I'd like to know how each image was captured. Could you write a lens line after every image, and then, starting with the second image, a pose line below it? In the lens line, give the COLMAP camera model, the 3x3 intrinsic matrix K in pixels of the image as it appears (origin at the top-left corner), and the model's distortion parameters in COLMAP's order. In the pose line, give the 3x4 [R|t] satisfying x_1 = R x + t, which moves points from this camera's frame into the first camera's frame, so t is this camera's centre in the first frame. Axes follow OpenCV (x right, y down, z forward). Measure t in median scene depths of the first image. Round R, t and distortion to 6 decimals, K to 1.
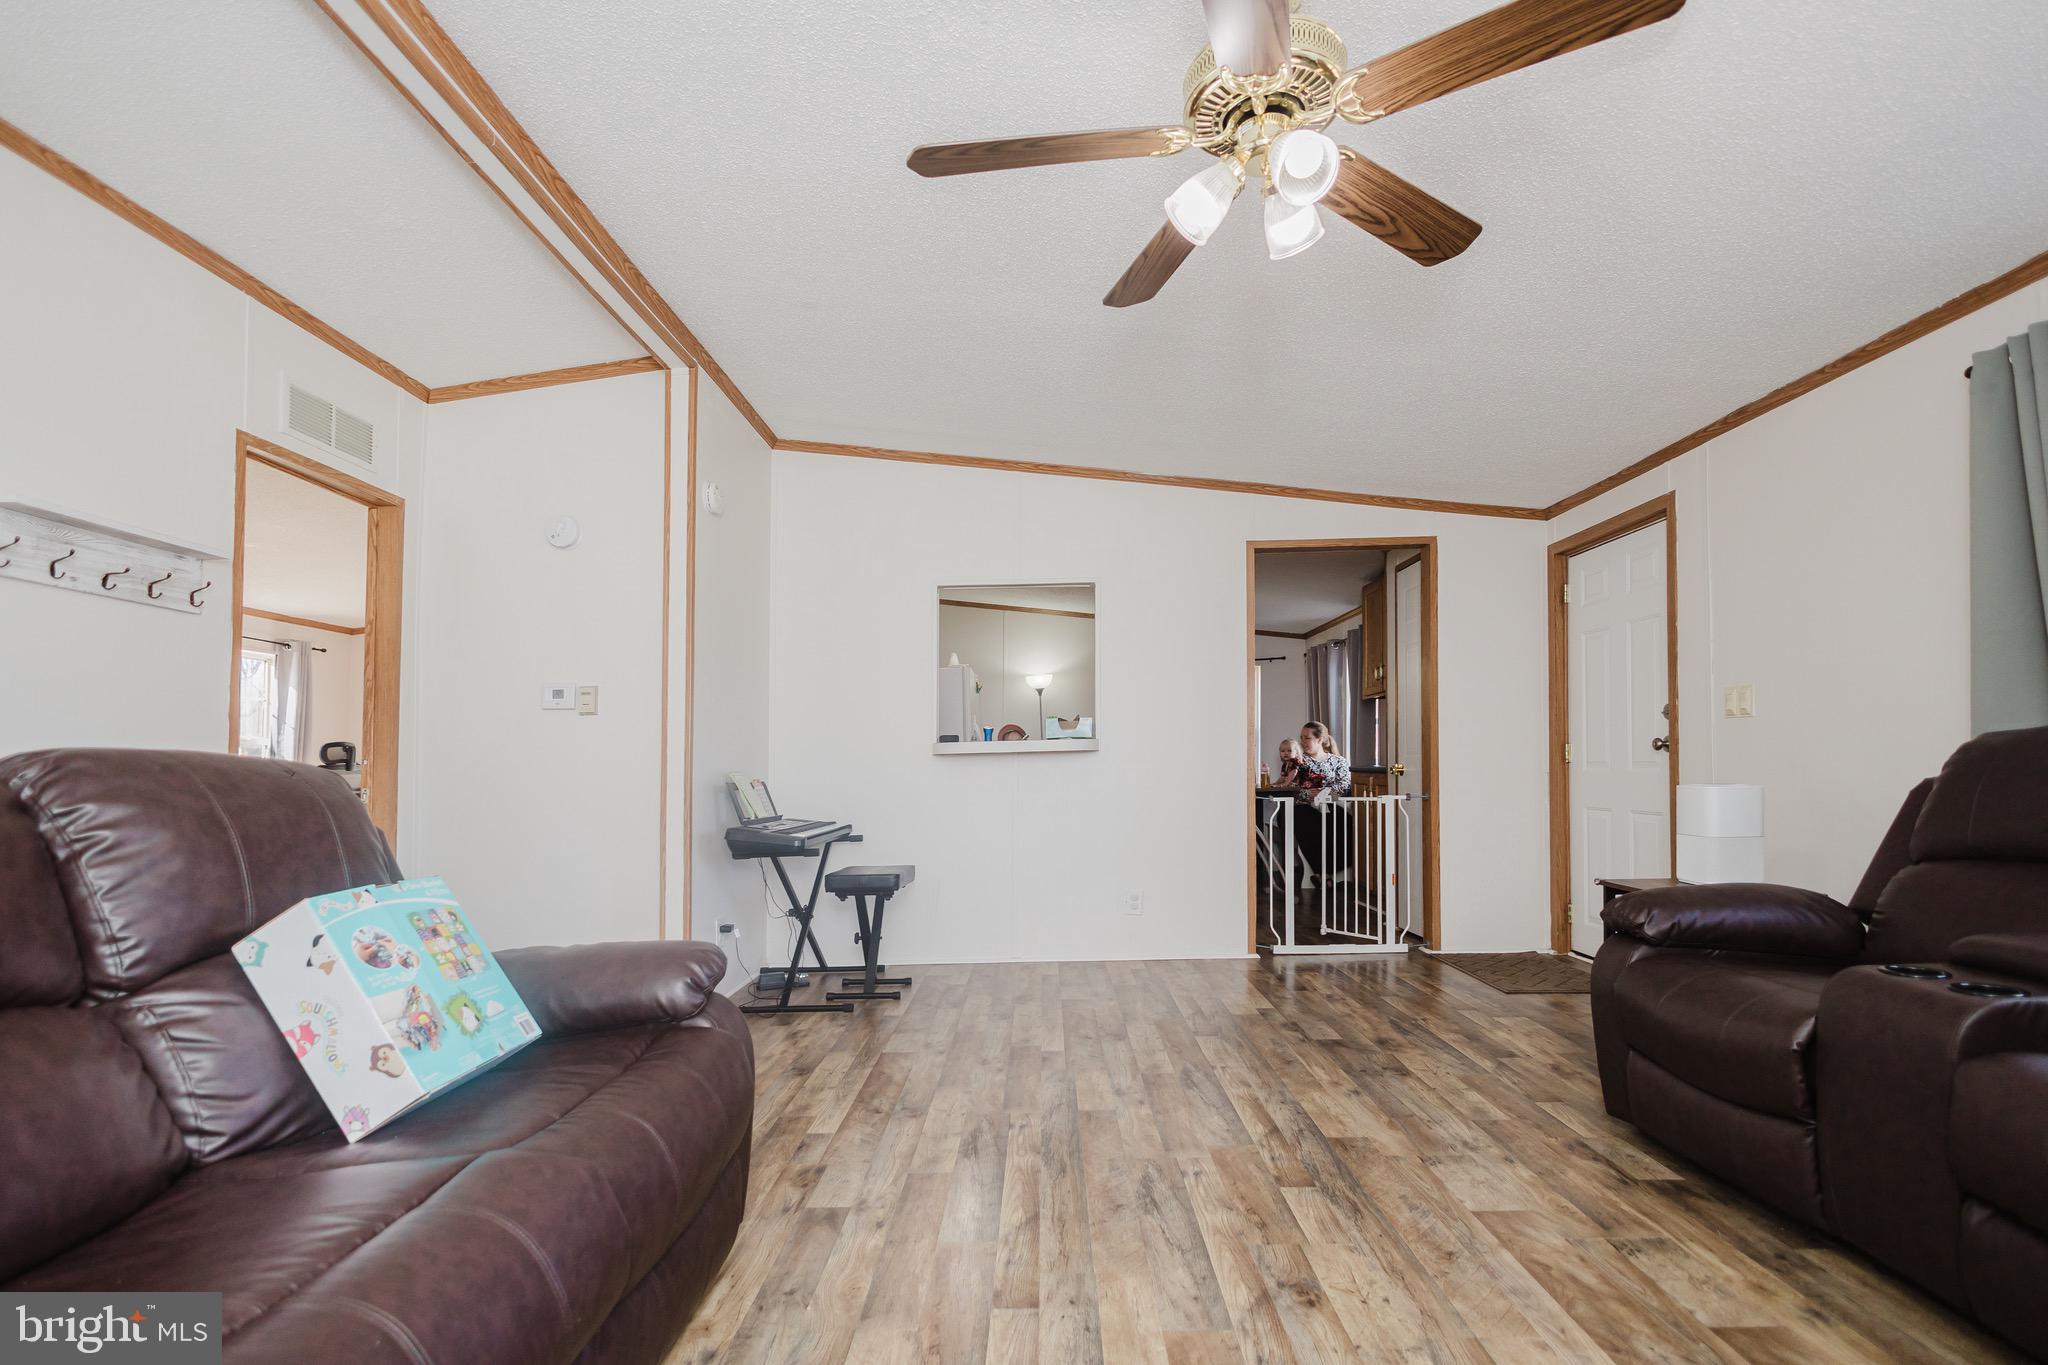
lens RADIAL K [[980.4, 0, 1019.3], [0, 980.4, 775.7], [0, 0, 1]] dist [0.010387, -0.003474]
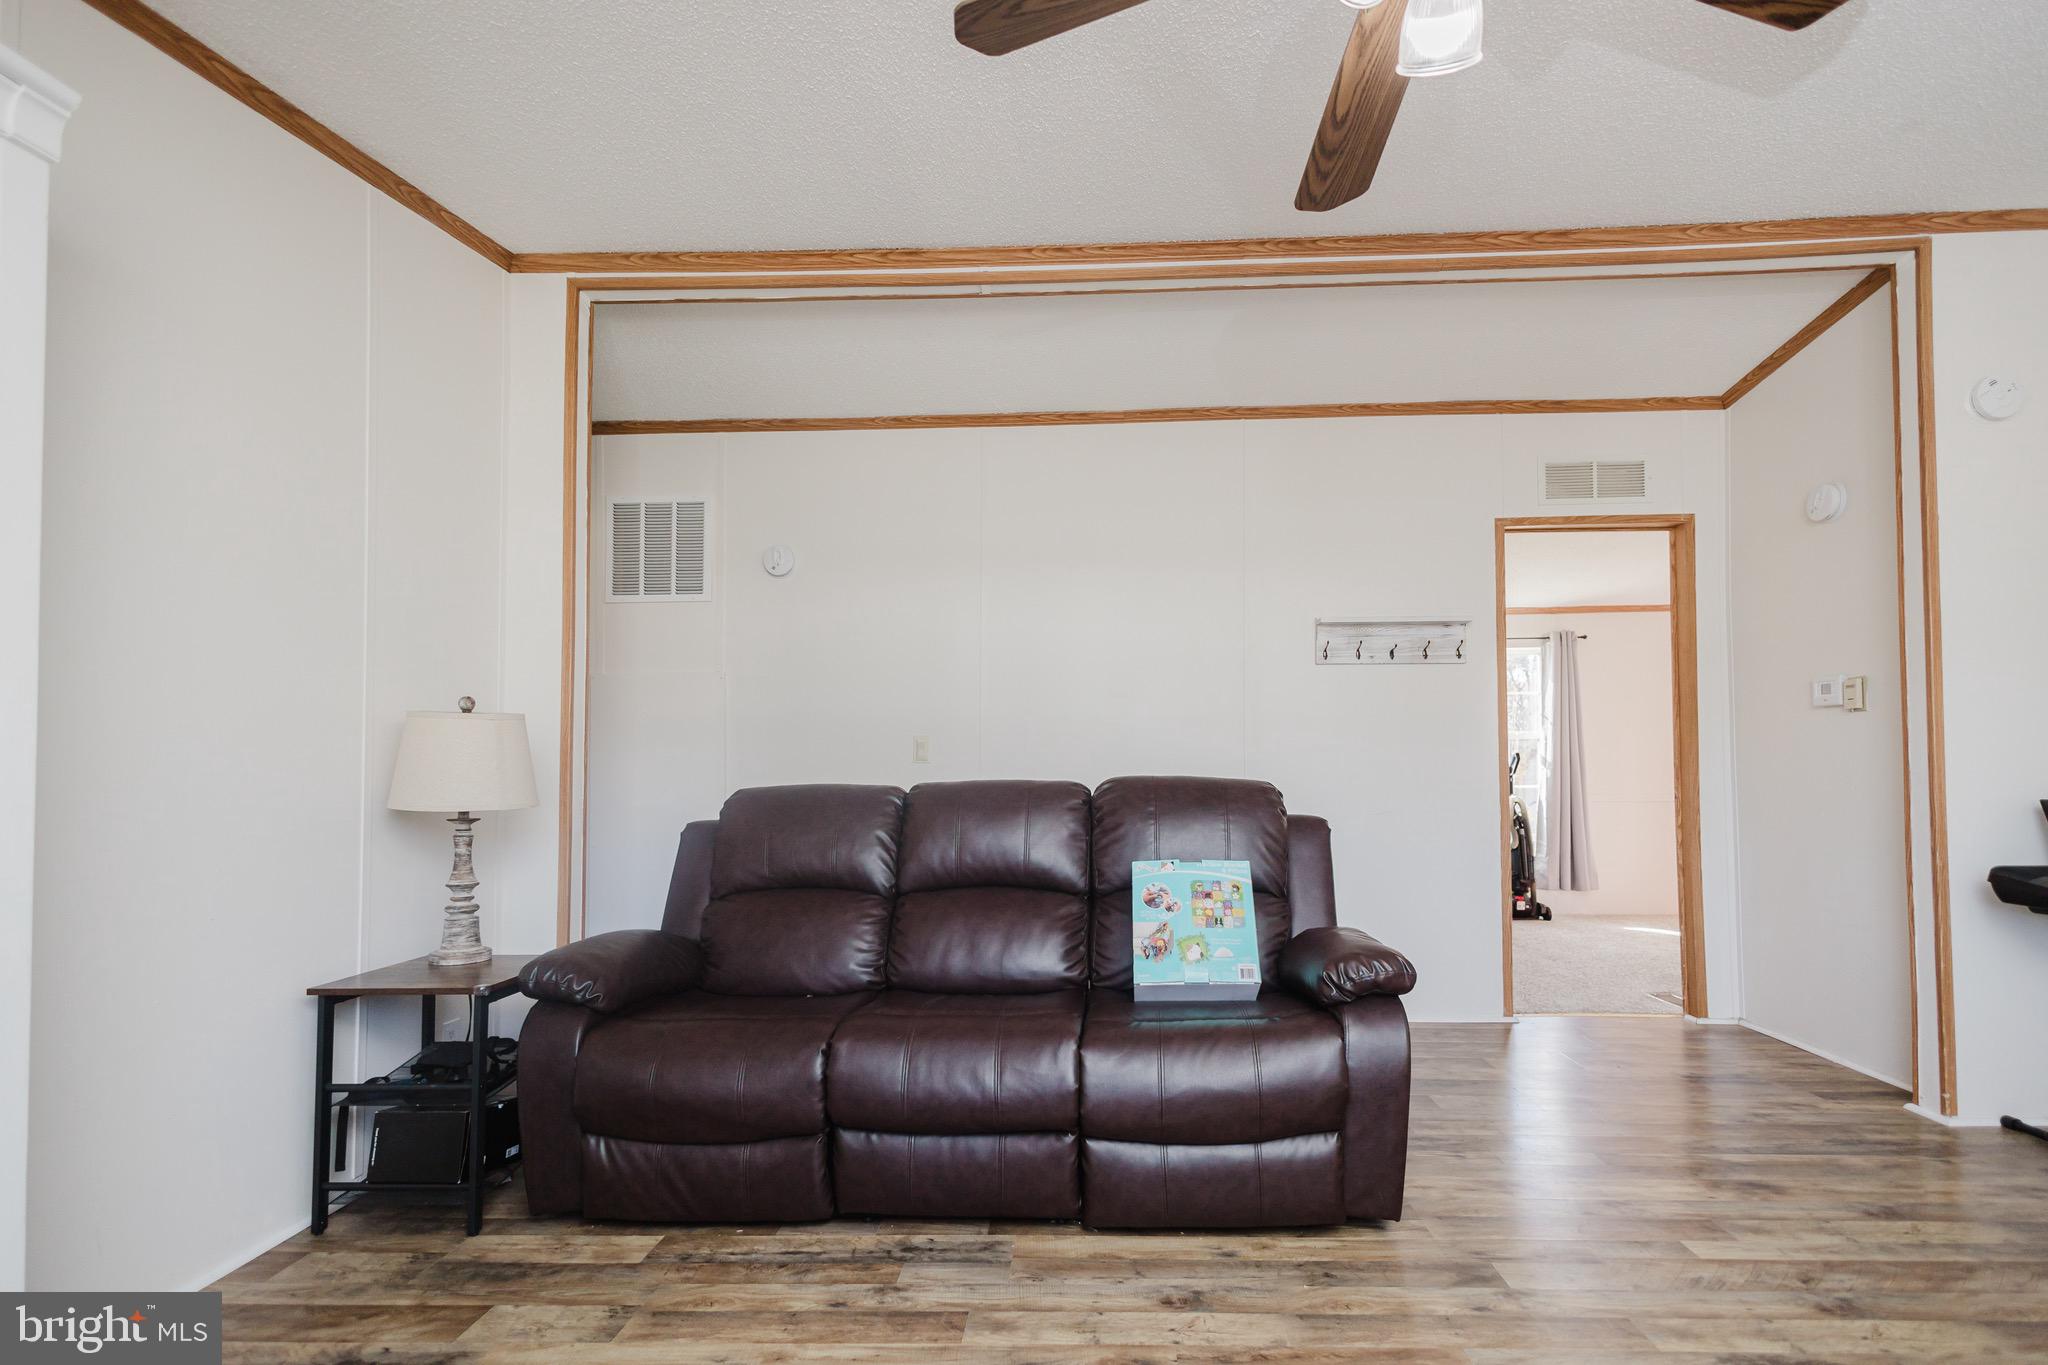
lens RADIAL K [[980.4, 0, 1087.9], [0, 980.4, 753.6], [0, 0, 1]] dist [0.010387, -0.003474]
pose [[-0.006386, 0.001985, -0.999978, 0.708762], [0.004189, 0.999989, 0.001958, -0.051503], [0.999971, -0.004176, -0.006394, 0.601038]]
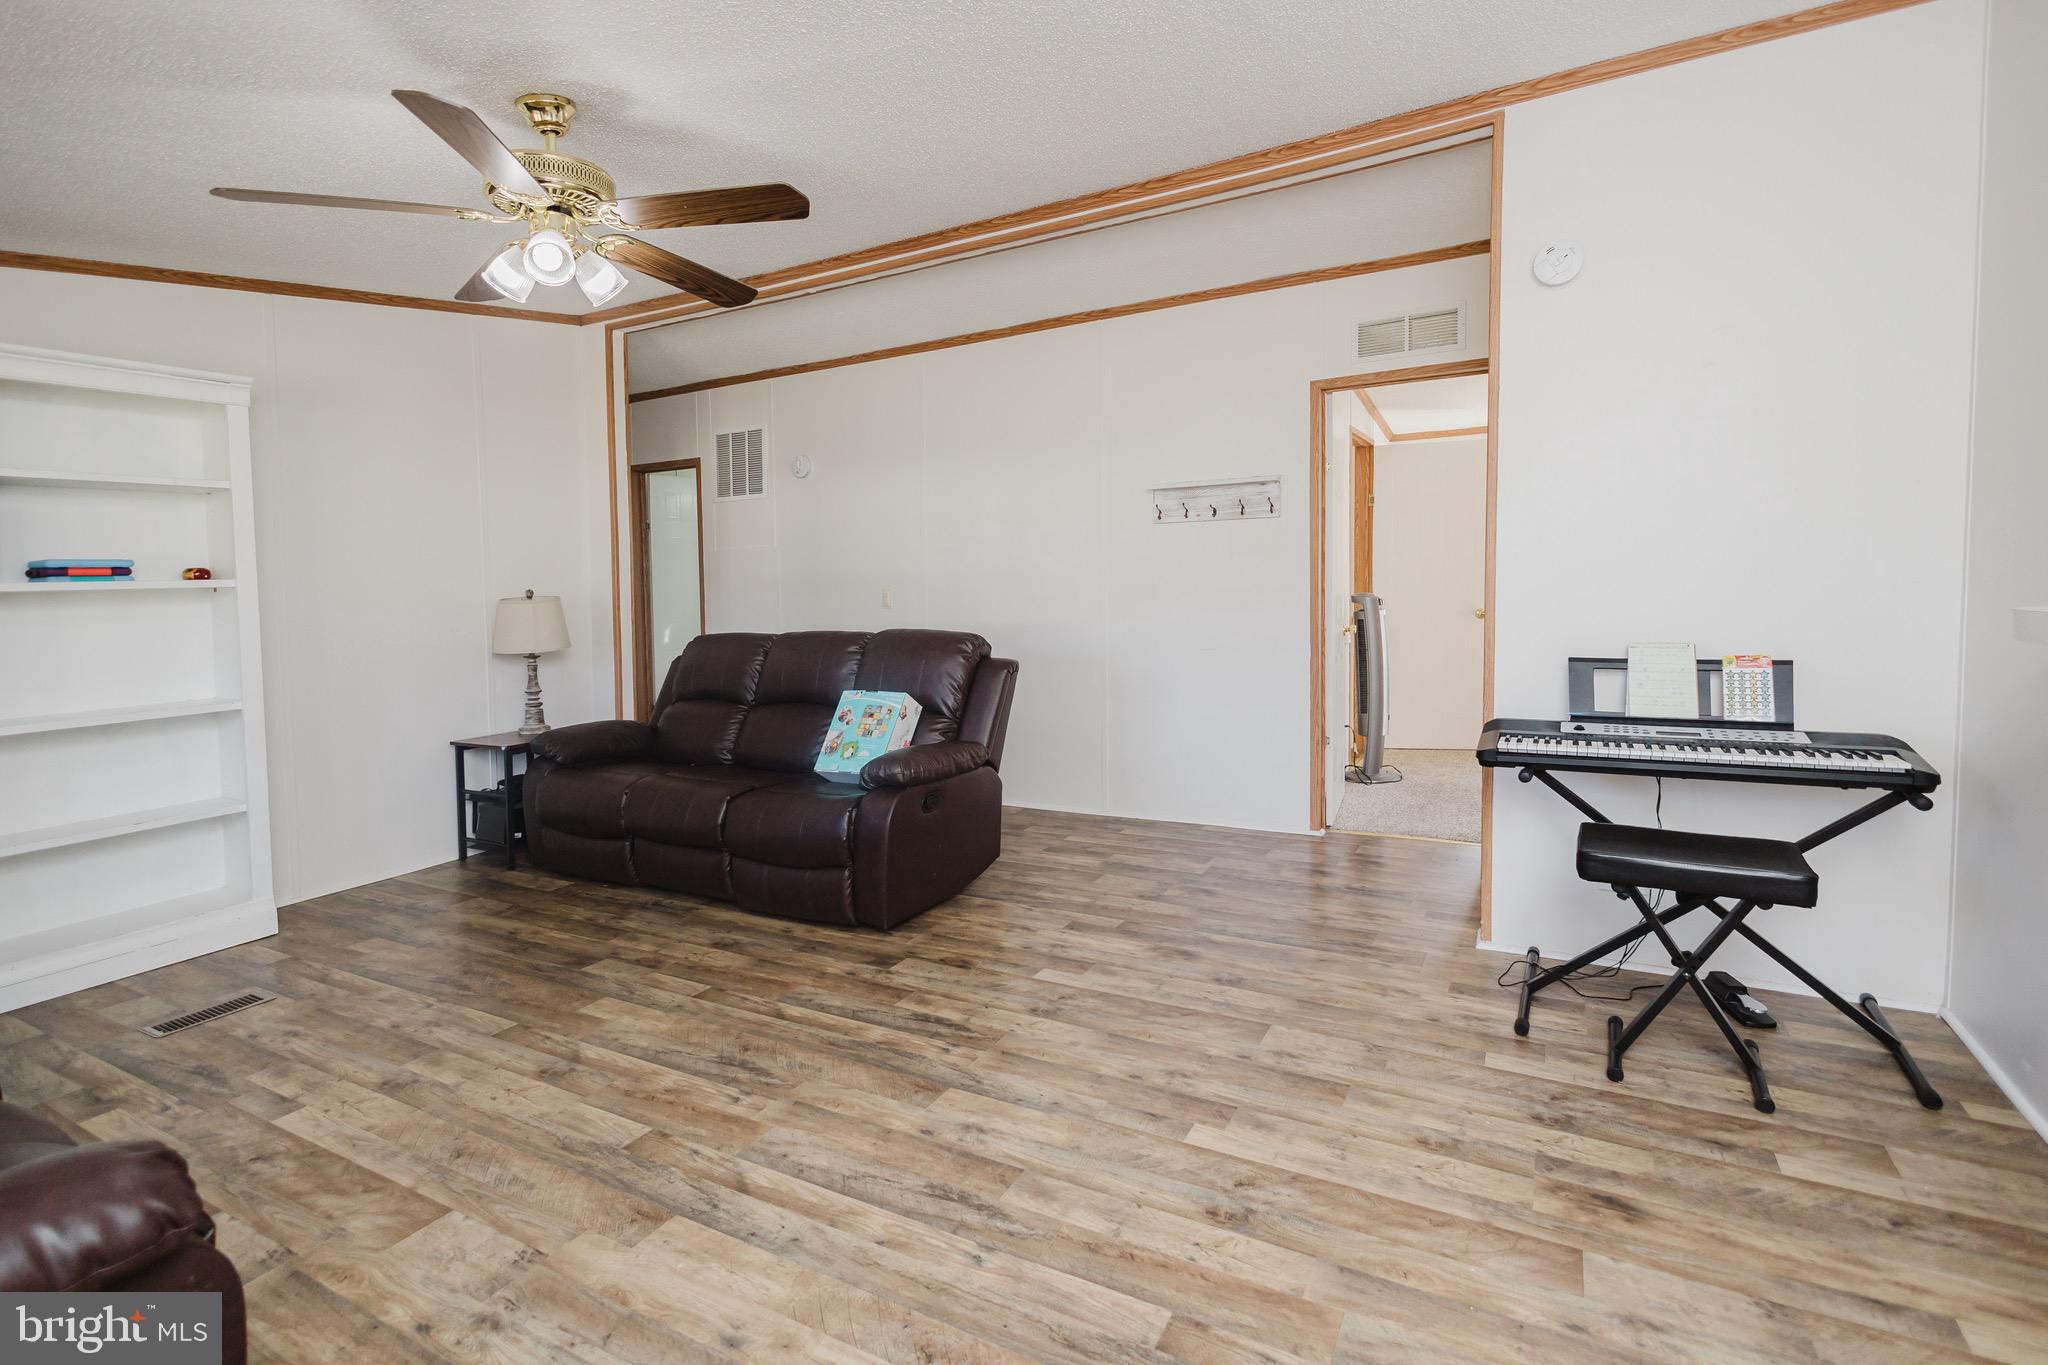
lens RADIAL K [[980.4, 0, 1048.3], [0, 980.4, 626.3], [0, 0, 1]] dist [0.010387, -0.003474]
pose [[-0.455483, 0.077306, -0.886882, 0.924831], [0.035781, 0.997007, 0.068529, -0.144545], [0.889525, -0.000520, -0.456886, 1.804973]]
